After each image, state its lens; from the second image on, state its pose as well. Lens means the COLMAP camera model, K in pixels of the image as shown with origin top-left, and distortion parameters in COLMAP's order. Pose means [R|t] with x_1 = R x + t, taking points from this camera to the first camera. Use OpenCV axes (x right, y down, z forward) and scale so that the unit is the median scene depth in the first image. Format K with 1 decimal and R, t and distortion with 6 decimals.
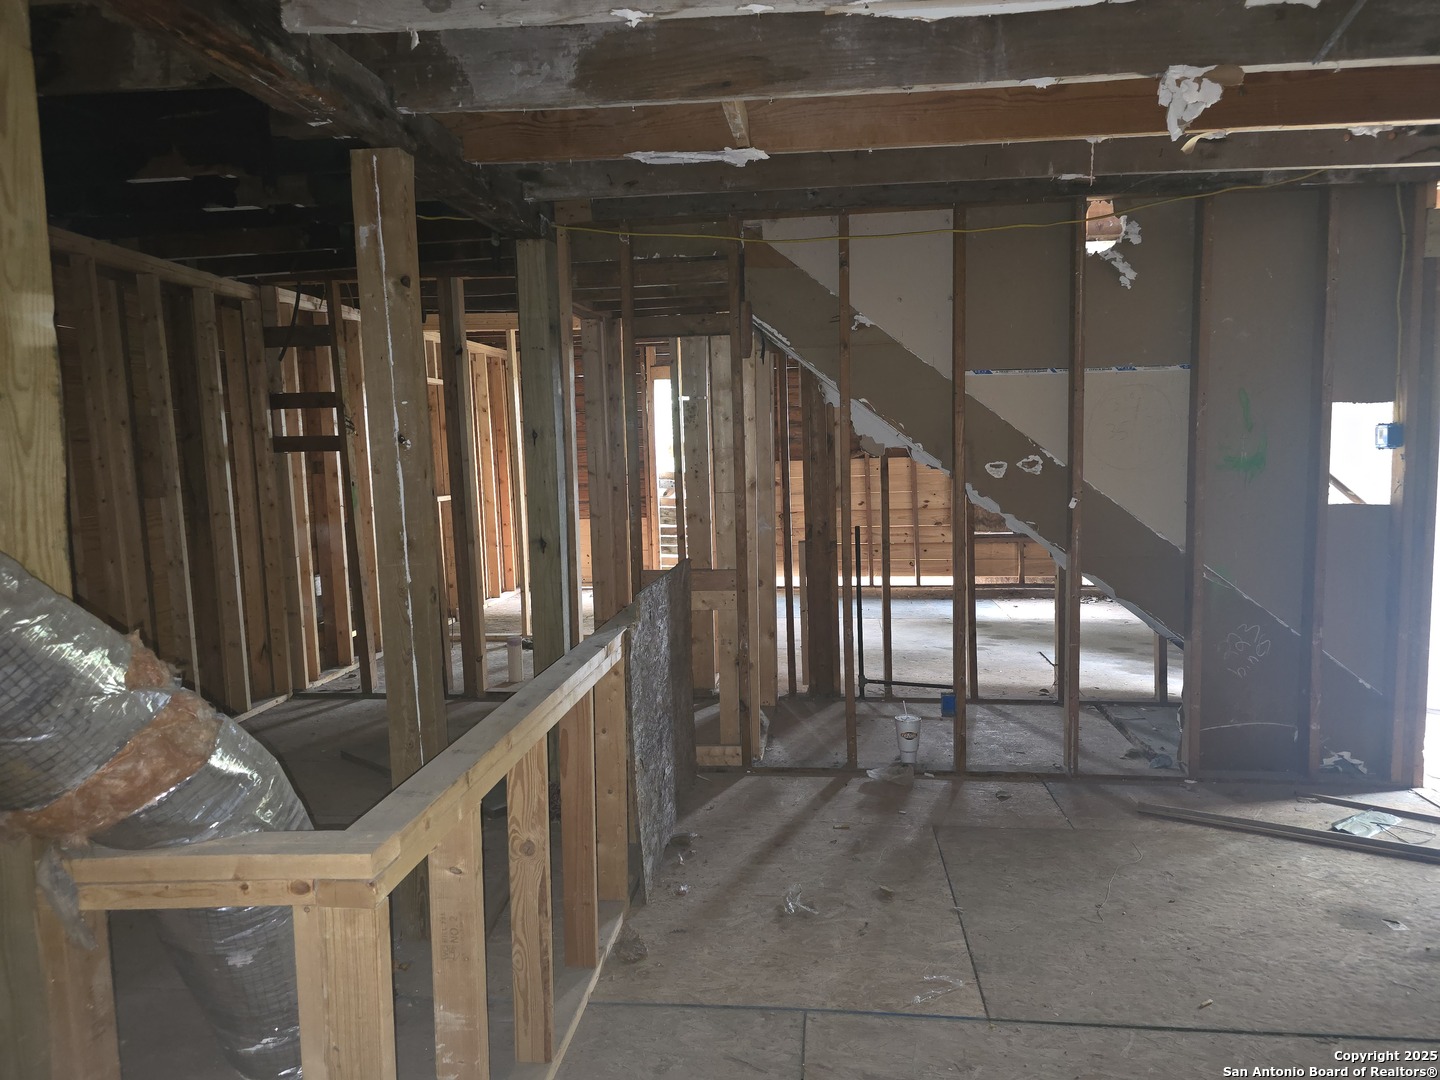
lens RADIAL K [[967.7, 0, 725.3], [0, 967.7, 544.6], [0, 0, 1]] dist [0.056557, -0.057672]
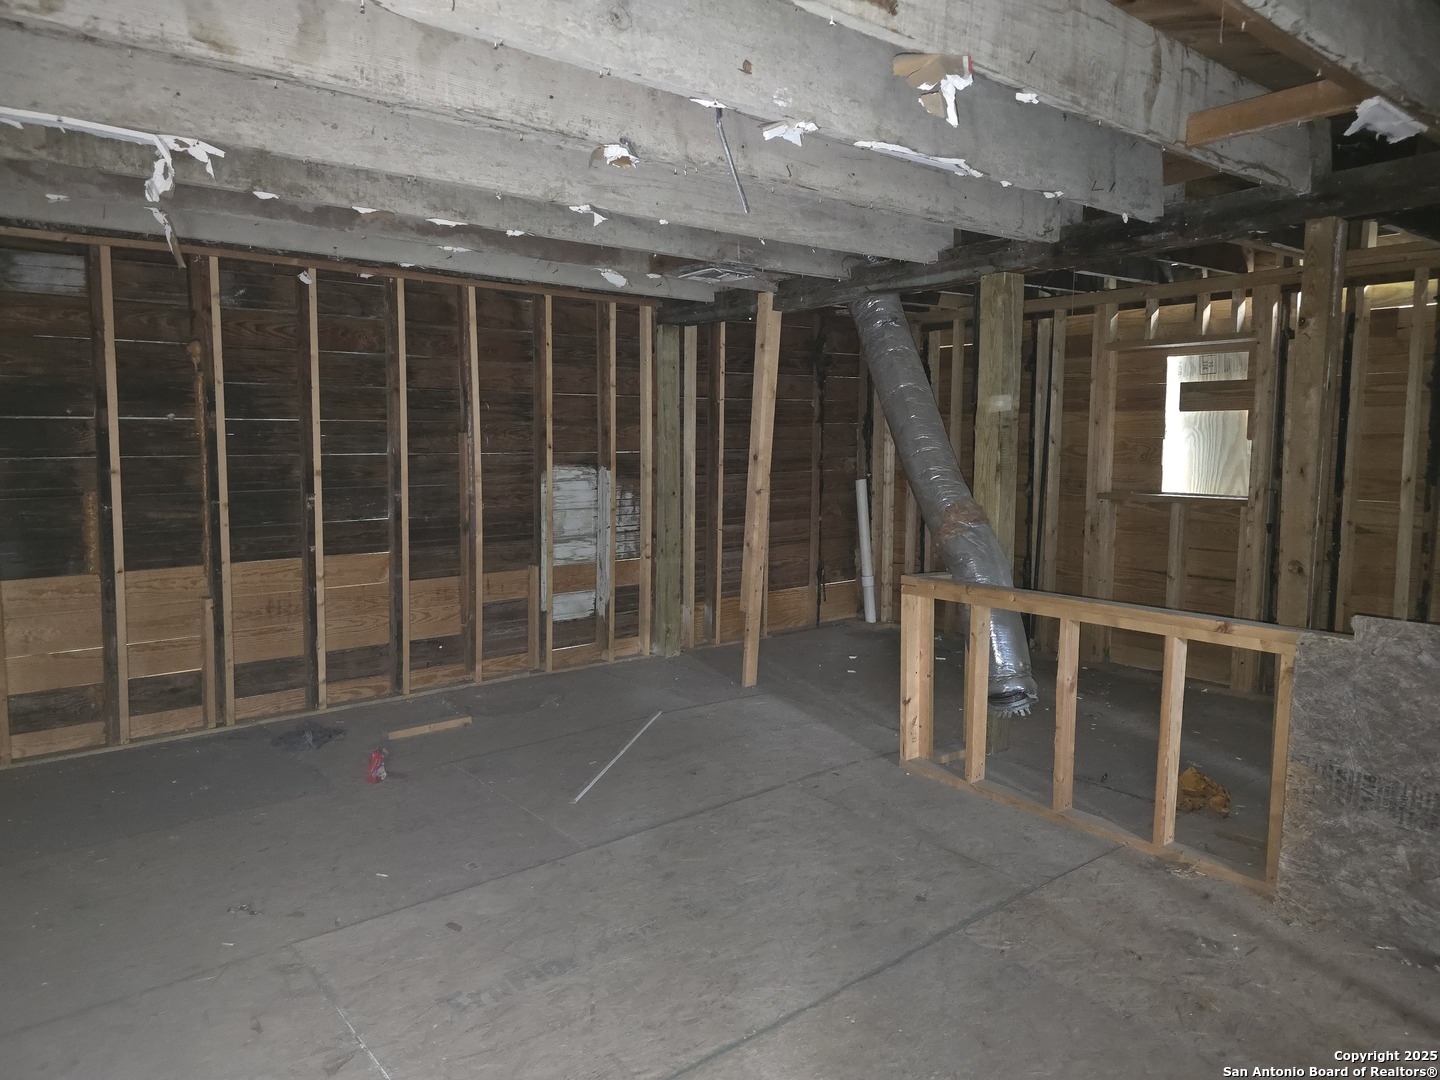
lens RADIAL K [[967.7, 0, 713.8], [0, 967.7, 541.6], [0, 0, 1]] dist [0.056557, -0.057672]
pose [[-0.711902, 0.087435, -0.696815, 0.802290], [-0.066520, 0.979363, 0.190849, -0.123807], [0.699121, 0.182218, -0.691394, 0.971058]]
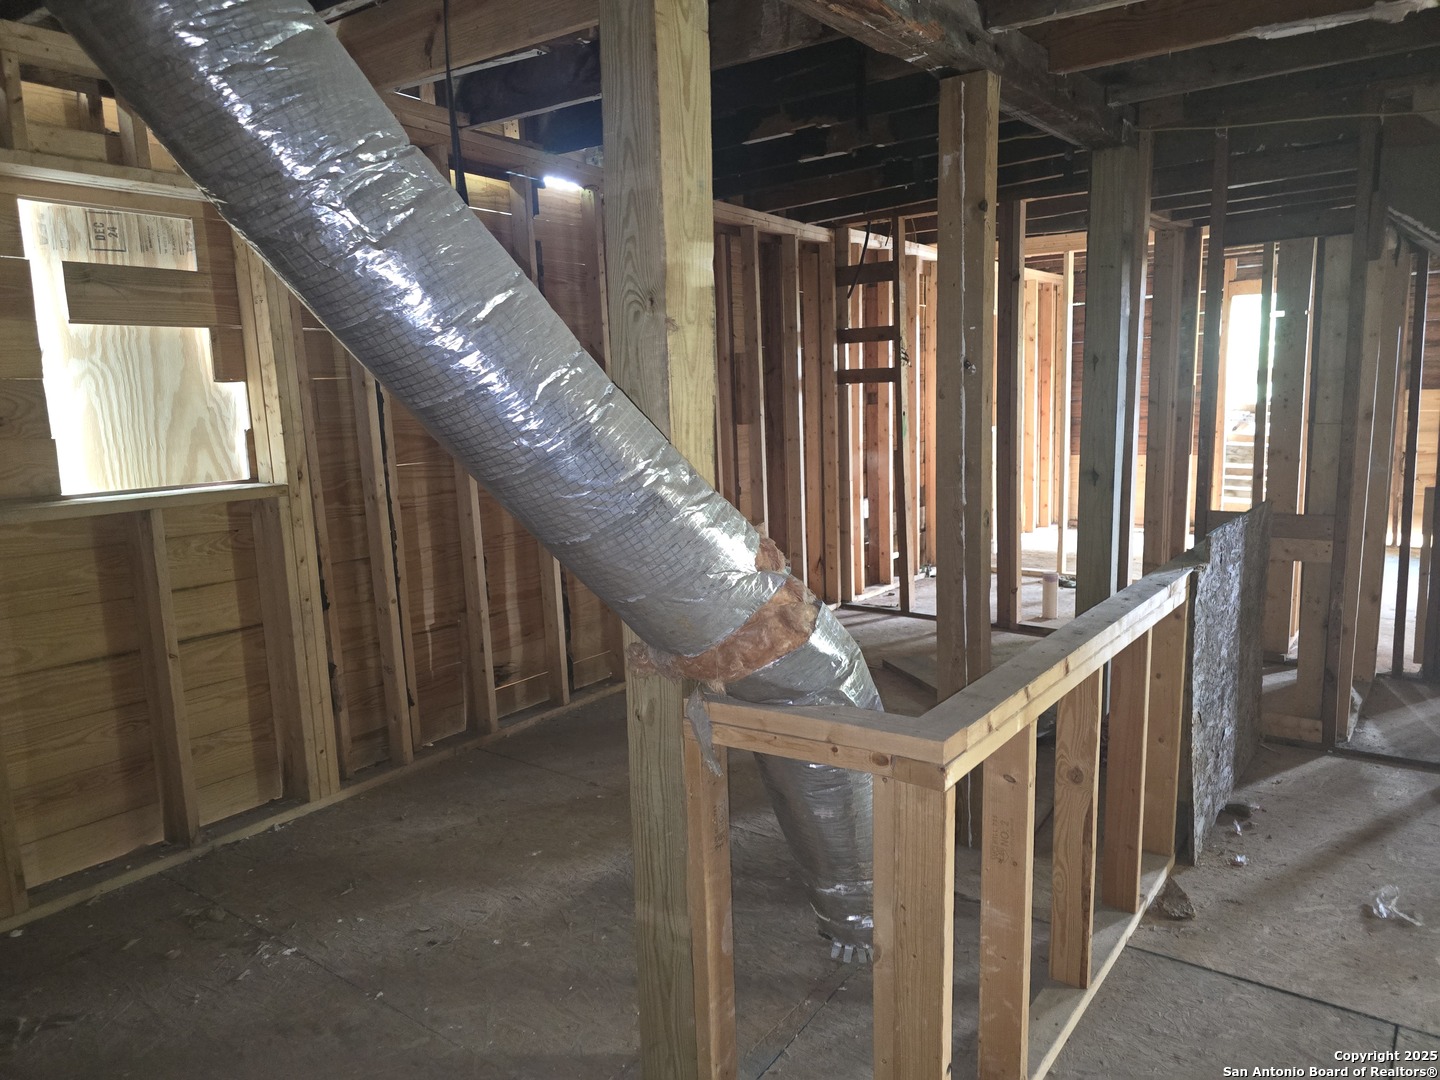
lens RADIAL K [[967.7, 0, 714.3], [0, 967.7, 546.3], [0, 0, 1]] dist [0.056557, -0.057672]
pose [[0.856941, 0.078578, -0.509390, -0.016690], [-0.043851, 0.995842, 0.079849, 0.008644], [0.513546, -0.046089, 0.856823, -0.017174]]
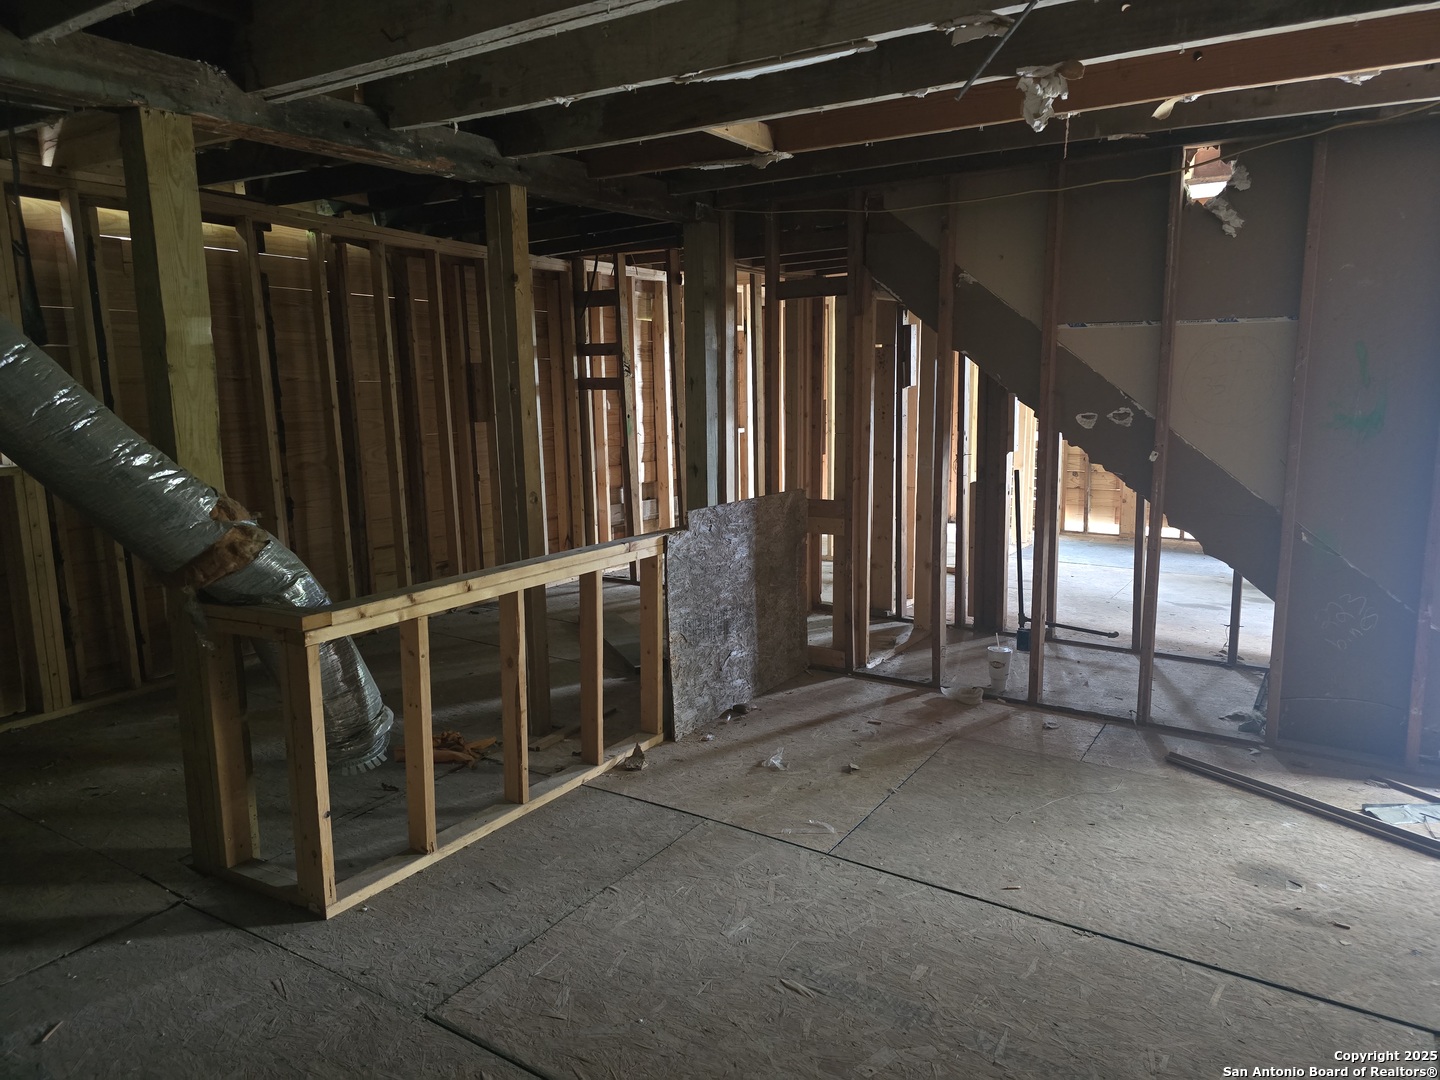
lens RADIAL K [[967.7, 0, 718.0], [0, 967.7, 543.8], [0, 0, 1]] dist [0.056557, -0.057672]
pose [[0.890934, 0.088259, -0.445473, 0.423334], [-0.057635, 0.994976, 0.081860, -0.009419], [0.450460, -0.047257, 0.891545, -0.113030]]
